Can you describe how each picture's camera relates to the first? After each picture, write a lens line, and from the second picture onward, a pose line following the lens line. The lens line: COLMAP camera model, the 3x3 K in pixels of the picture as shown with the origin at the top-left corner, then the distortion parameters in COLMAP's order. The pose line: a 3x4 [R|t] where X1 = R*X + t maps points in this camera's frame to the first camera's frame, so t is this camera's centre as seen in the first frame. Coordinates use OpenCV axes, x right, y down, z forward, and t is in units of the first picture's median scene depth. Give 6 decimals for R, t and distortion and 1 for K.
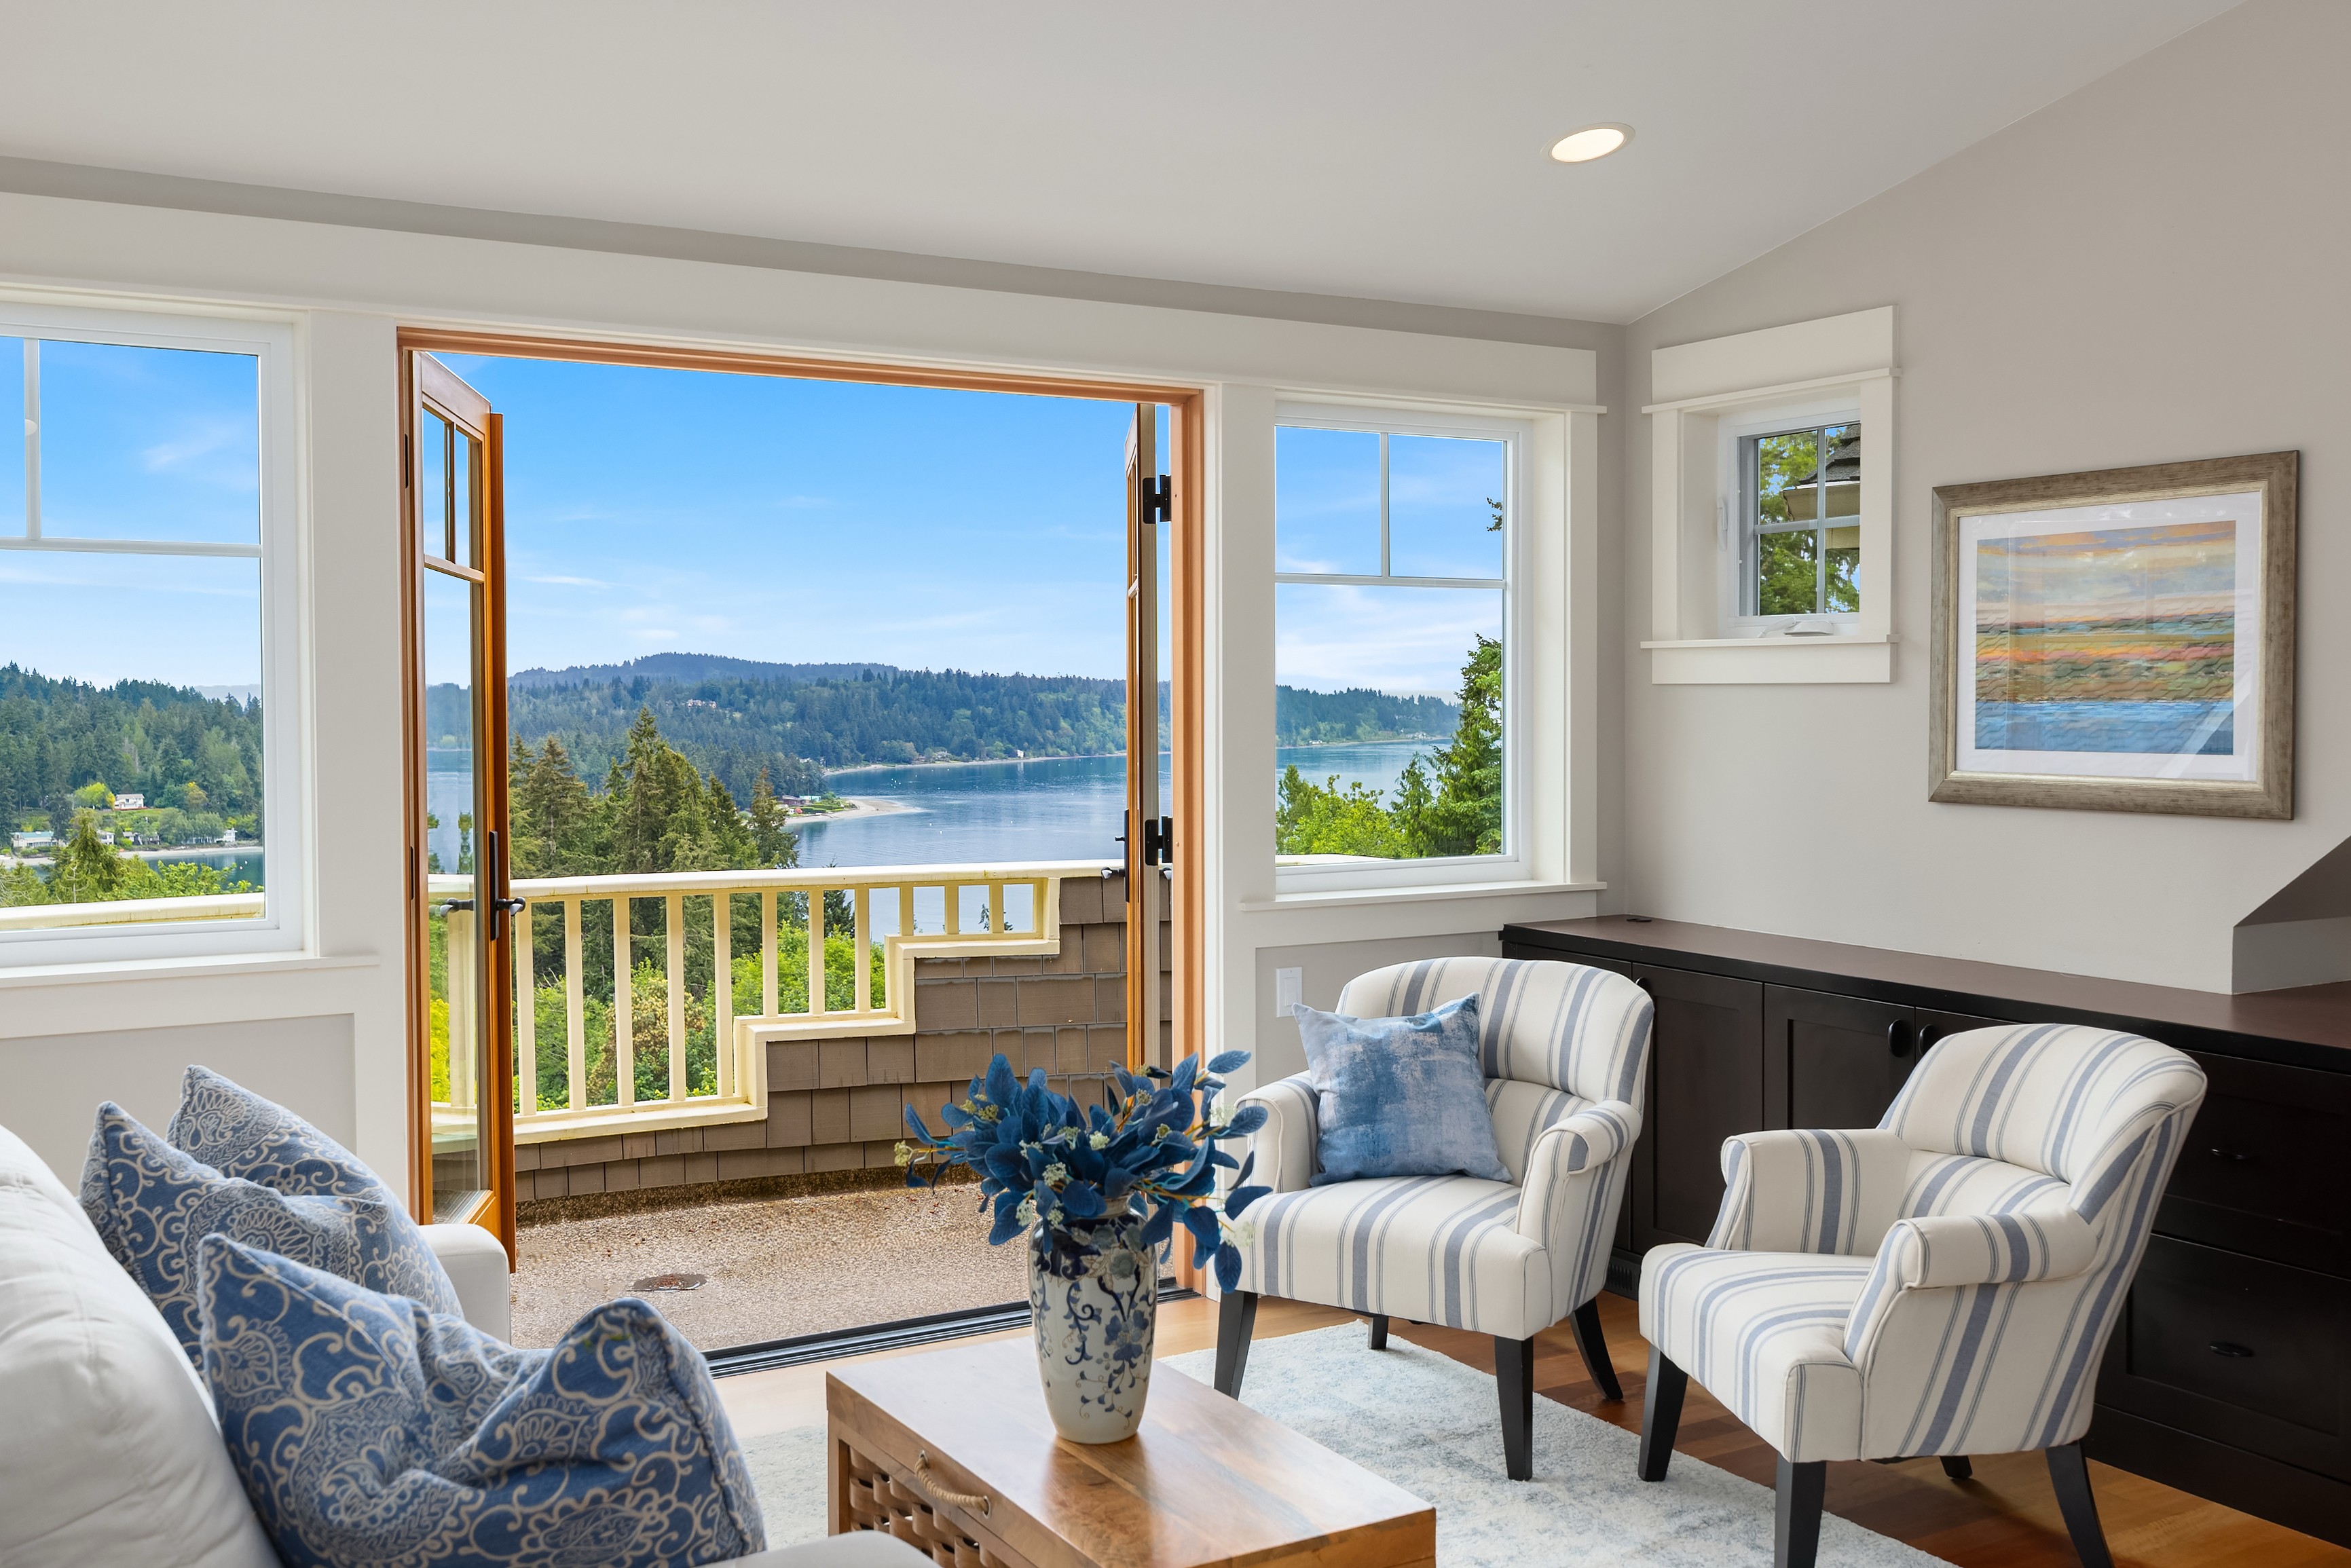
lens RADIAL K [[2278.2, 0, 1179.0], [0, 2278.2, 774.9], [0, 0, 1]] dist [0.004577, 0.000000]
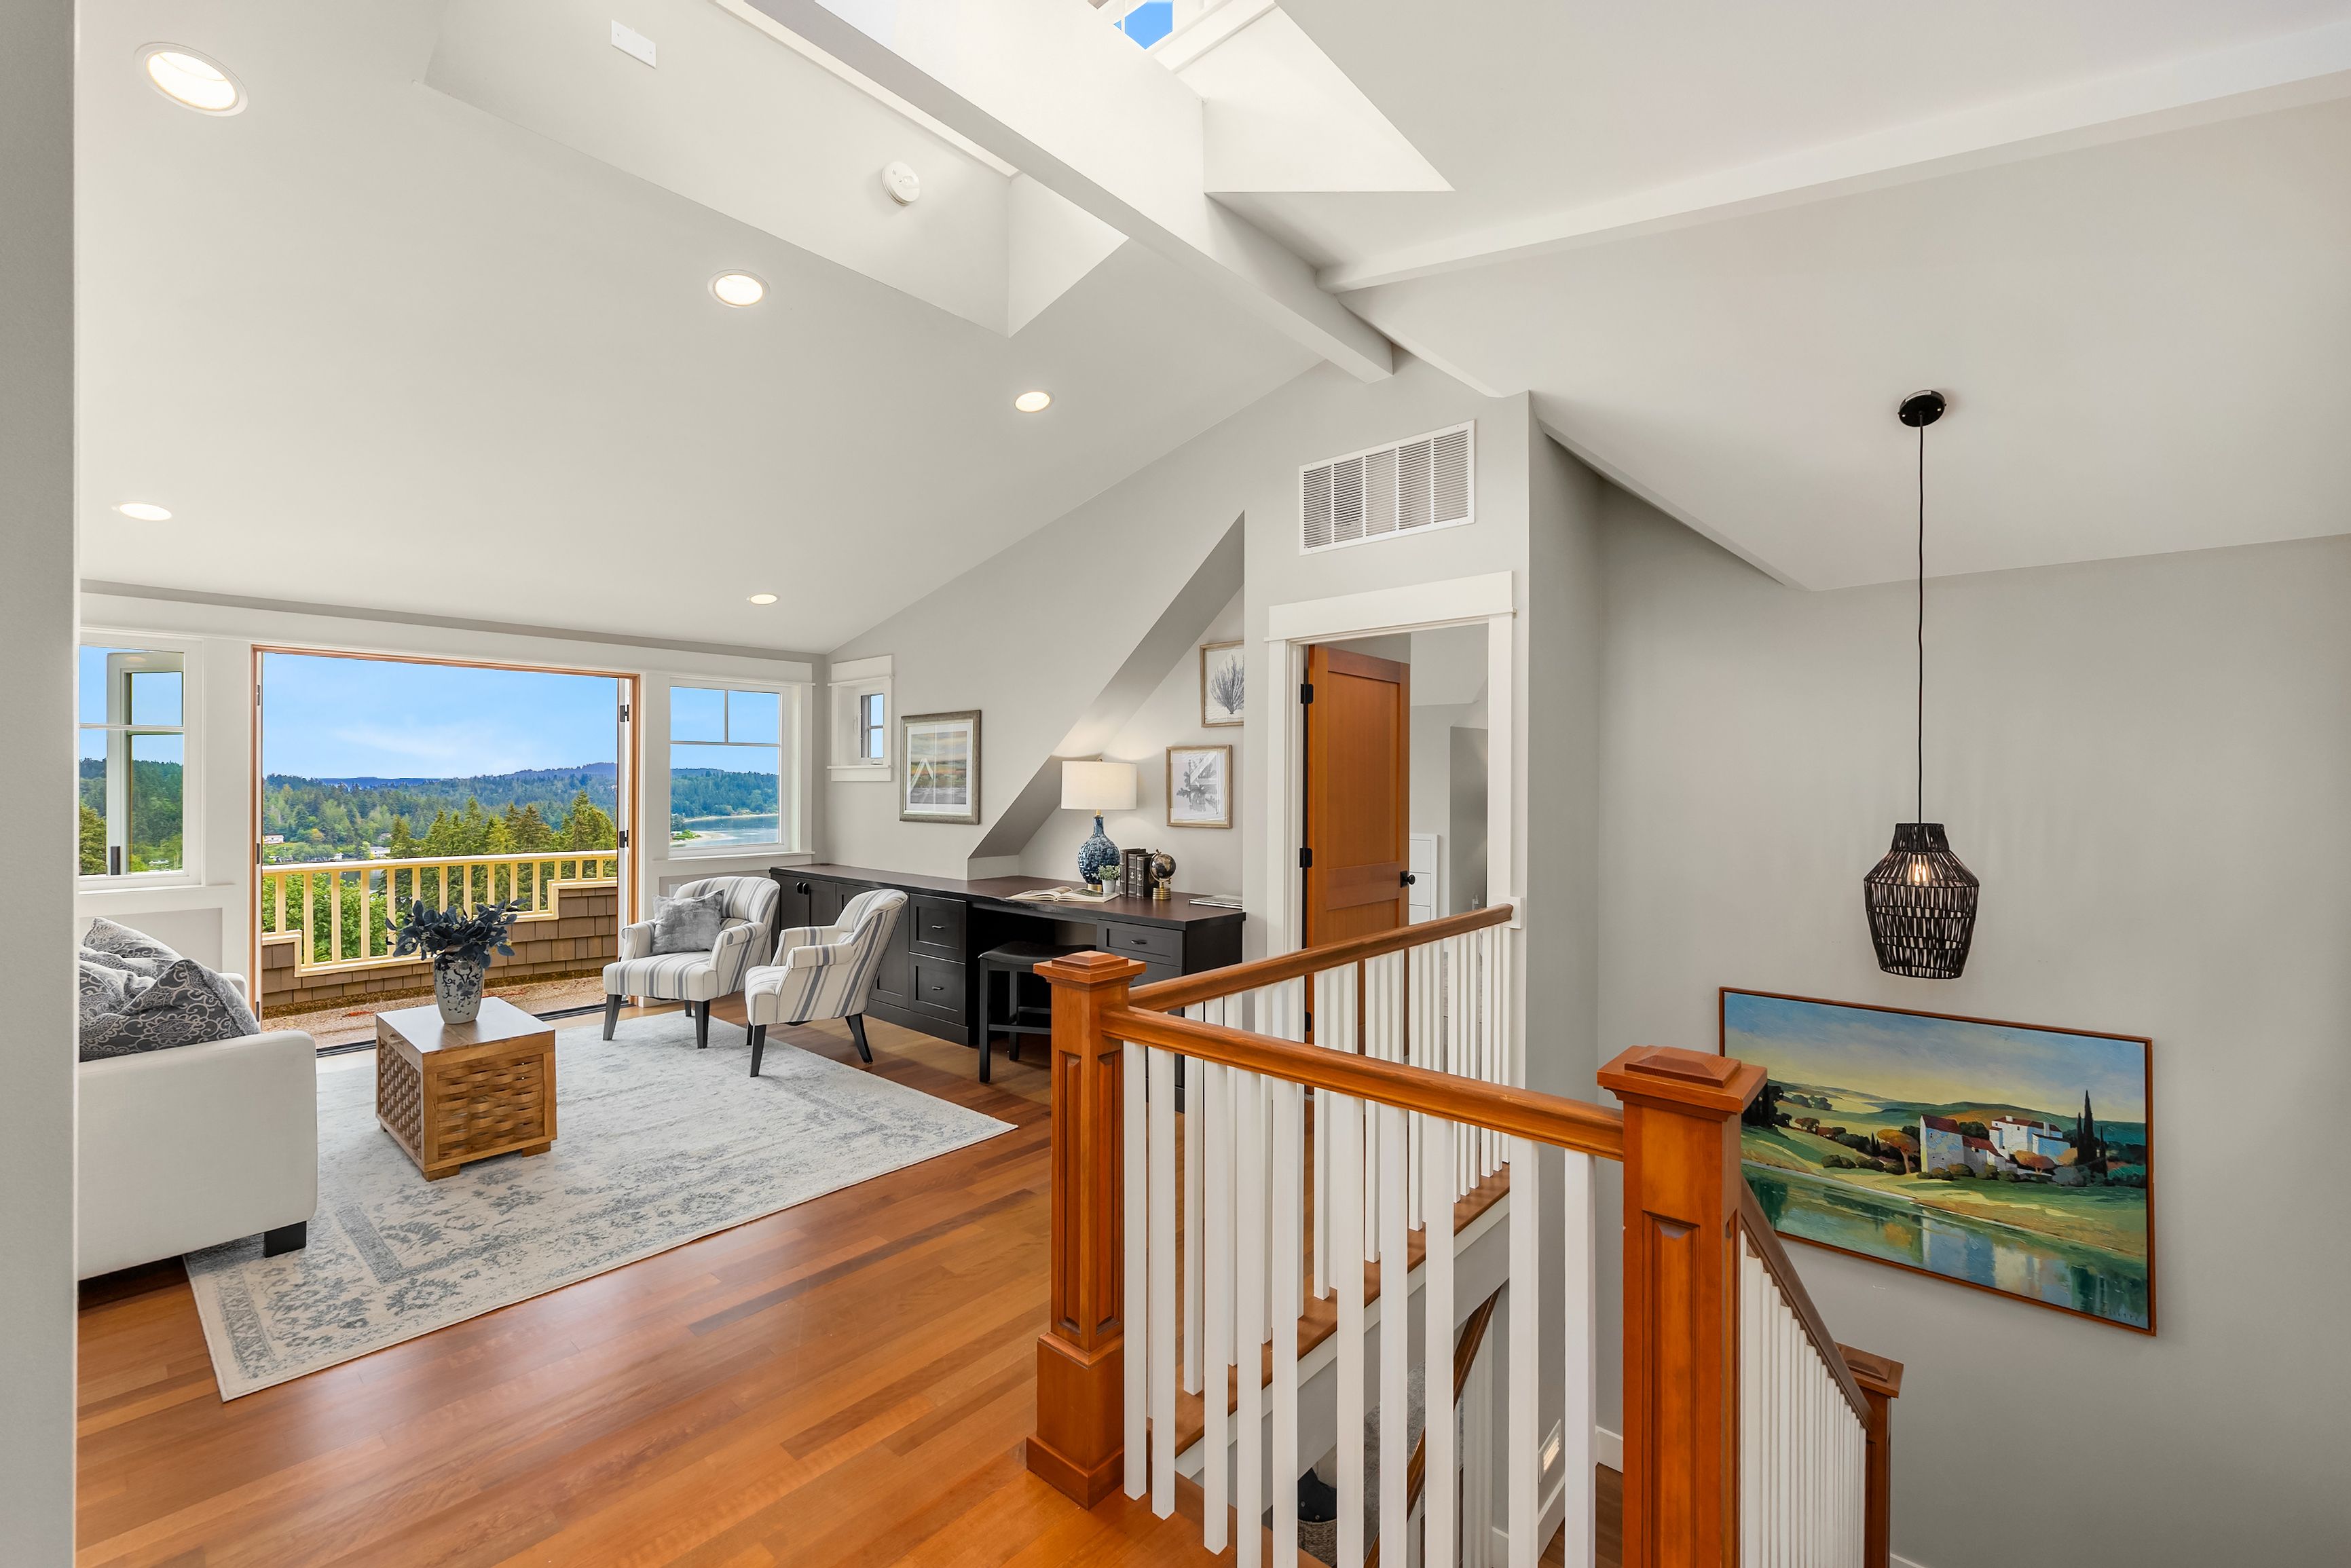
lens RADIAL K [[984.7, 0, 1168.1], [0, 984.7, 786.4], [0, 0, 1]] dist [0.005035, 0.000590]
pose [[0.954168, 0.000444, 0.299272, 0.318333], [0.009193, 0.999484, -0.030792, 0.010787], [-0.299131, 0.032132, 0.953671, -0.390631]]
